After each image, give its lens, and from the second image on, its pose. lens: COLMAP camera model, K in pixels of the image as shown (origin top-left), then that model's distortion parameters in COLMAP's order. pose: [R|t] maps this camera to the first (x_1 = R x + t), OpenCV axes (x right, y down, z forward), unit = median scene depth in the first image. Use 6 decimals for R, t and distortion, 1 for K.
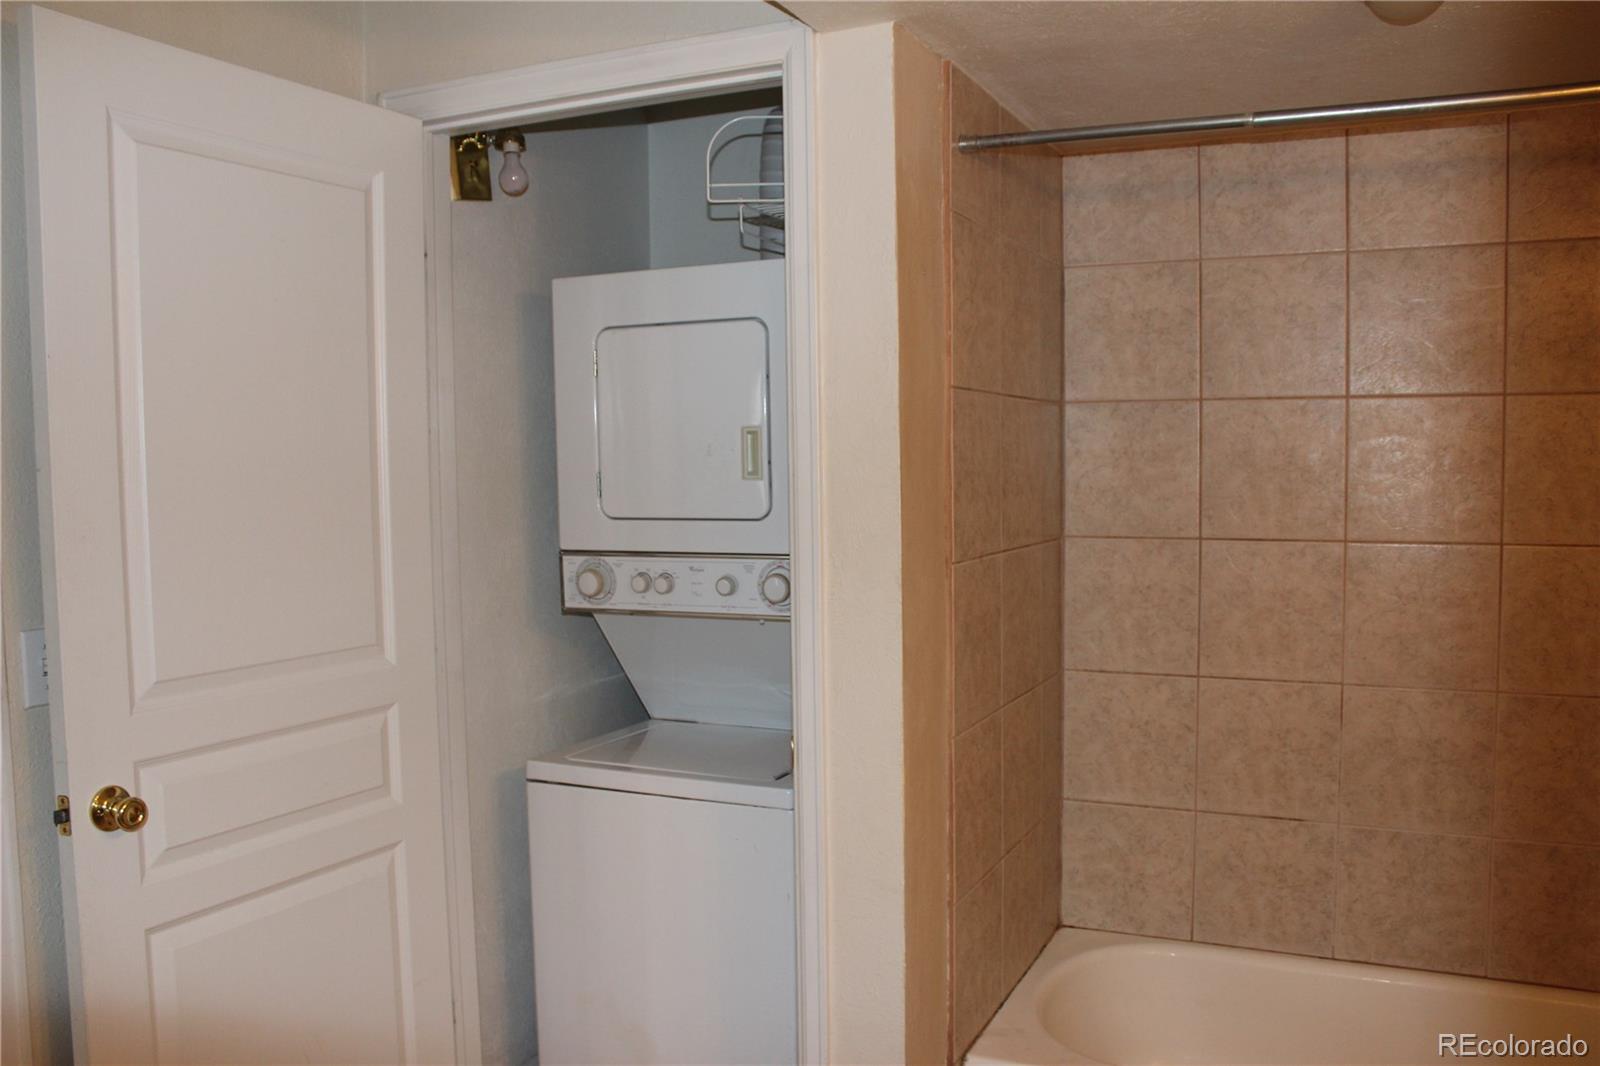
lens RADIAL K [[1339.1, 0, 789.9], [0, 1339.1, 536.5], [0, 0, 1]] dist [-0.147879, 0.113043]
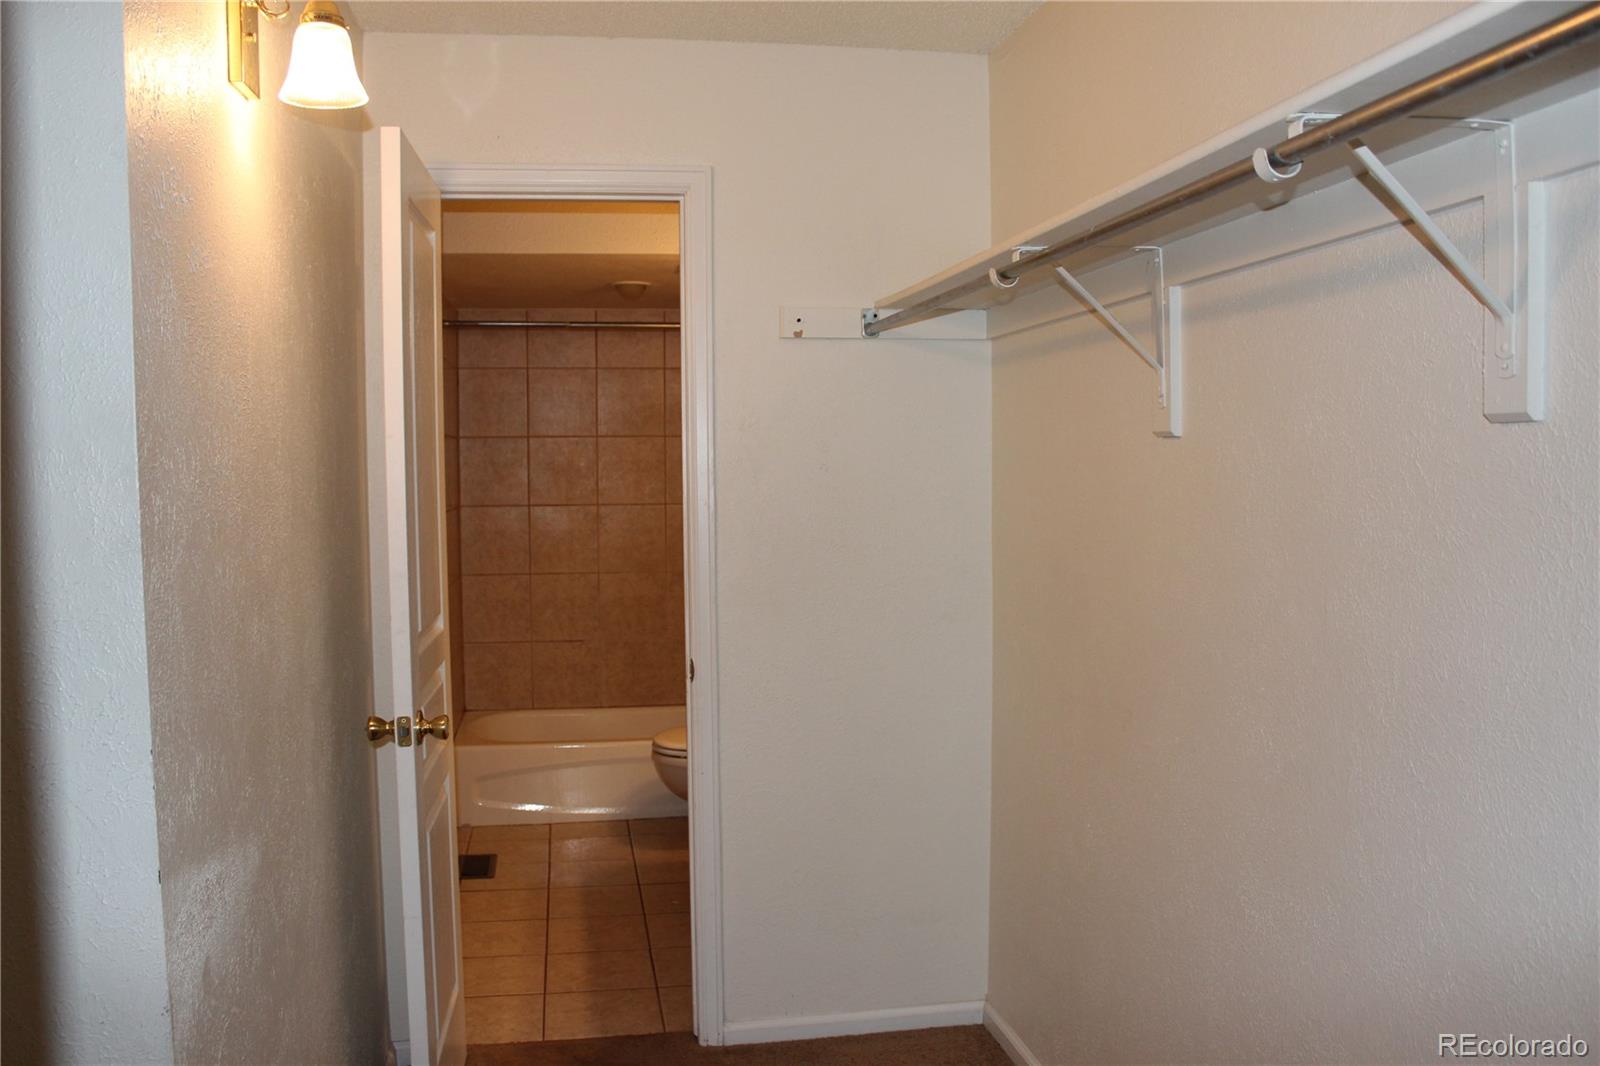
lens RADIAL K [[1339.1, 0, 799.7], [0, 1339.1, 535.4], [0, 0, 1]] dist [-0.147879, 0.113043]
pose [[0.804391, -0.030089, 0.593338, -0.573745], [0.033190, 0.999433, 0.005687, 0.050089], [-0.593172, 0.015119, 0.804934, -0.896144]]
